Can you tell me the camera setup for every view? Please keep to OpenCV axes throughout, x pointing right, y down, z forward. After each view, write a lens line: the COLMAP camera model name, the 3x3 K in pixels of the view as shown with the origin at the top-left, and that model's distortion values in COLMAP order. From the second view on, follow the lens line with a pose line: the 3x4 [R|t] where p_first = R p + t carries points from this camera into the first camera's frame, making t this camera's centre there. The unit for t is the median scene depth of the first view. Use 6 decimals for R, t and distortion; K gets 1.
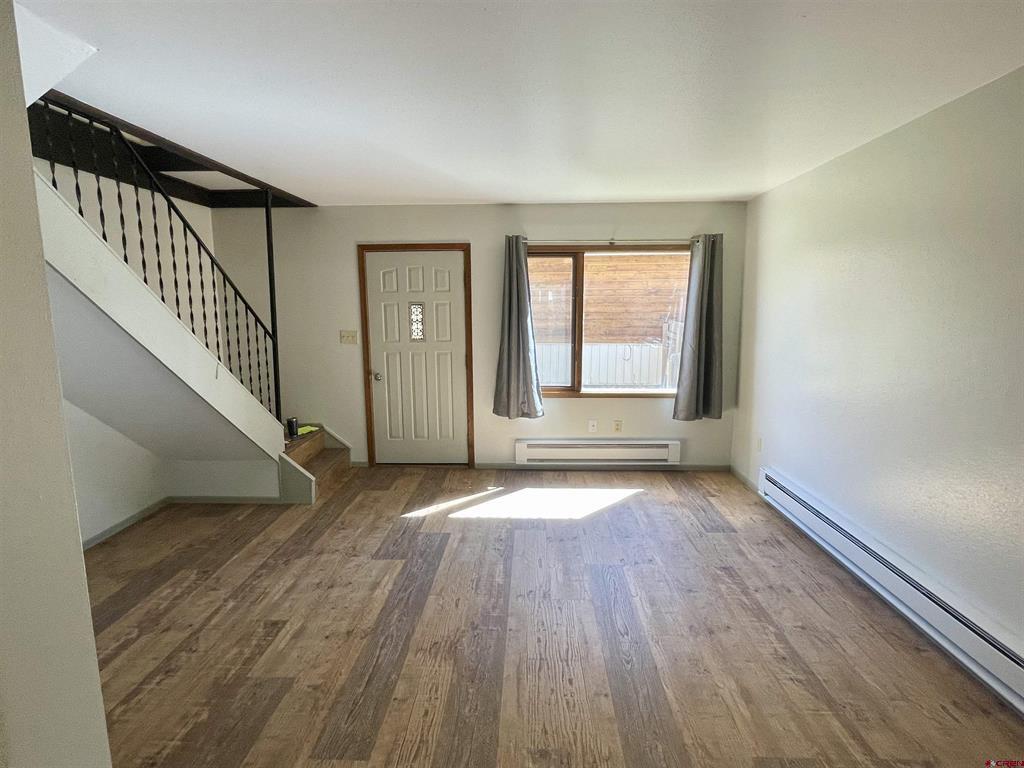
lens RADIAL K [[524.2, 0, 513.6], [0, 524.2, 381.3], [0, 0, 1]] dist [-0.002400, 0.000103]
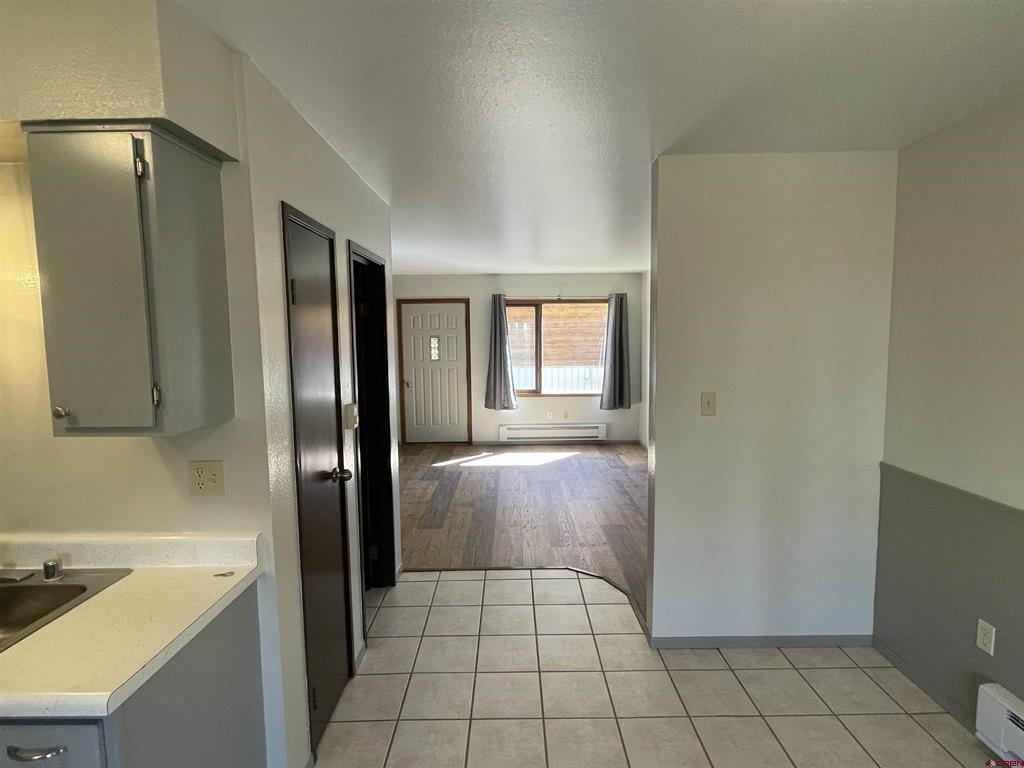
lens RADIAL K [[524.2, 0, 513.6], [0, 524.2, 381.3], [0, 0, 1]] dist [-0.002400, 0.000103]
pose [[0.999219, -0.007537, 0.038777, -0.013882], [0.009587, 0.998552, -0.052938, 0.069410], [-0.038322, 0.053268, 0.997845, -0.563230]]
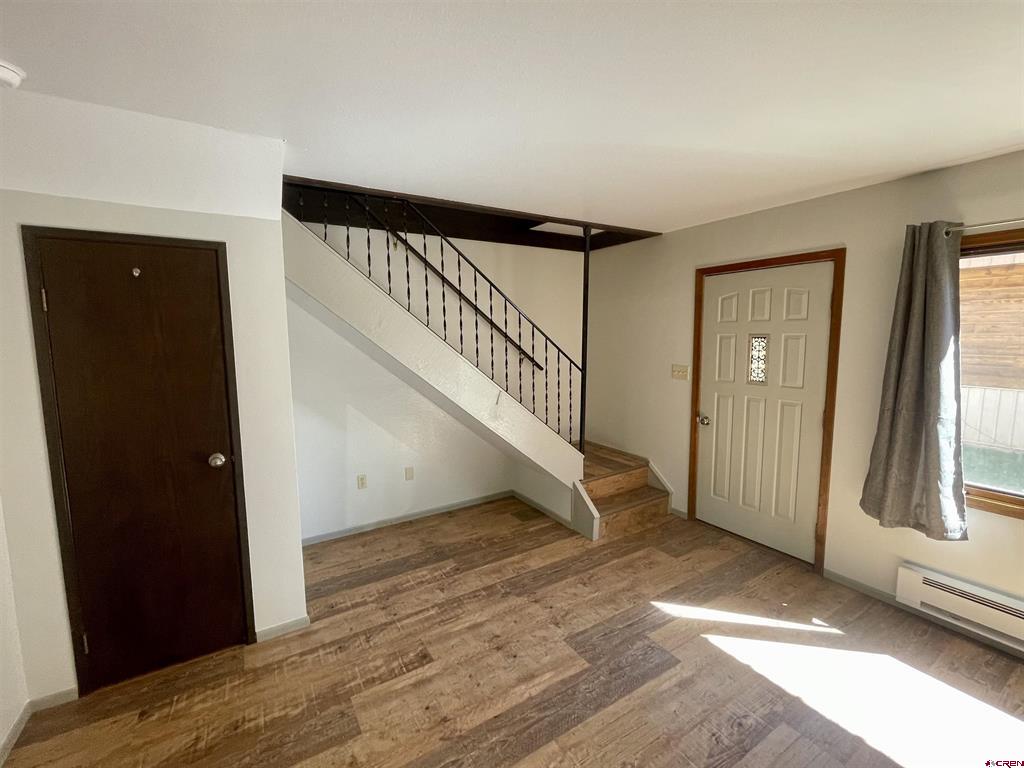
lens RADIAL K [[441.7, 0, 509.8], [0, 441.7, 380.2], [0, 0, 1]] dist [-0.003615, -0.000381]
pose [[0.554956, 0.090250, -0.826970, 0.163554], [-0.115135, 0.992863, 0.031091, -0.063322], [0.823874, 0.077959, 0.561386, 0.343992]]
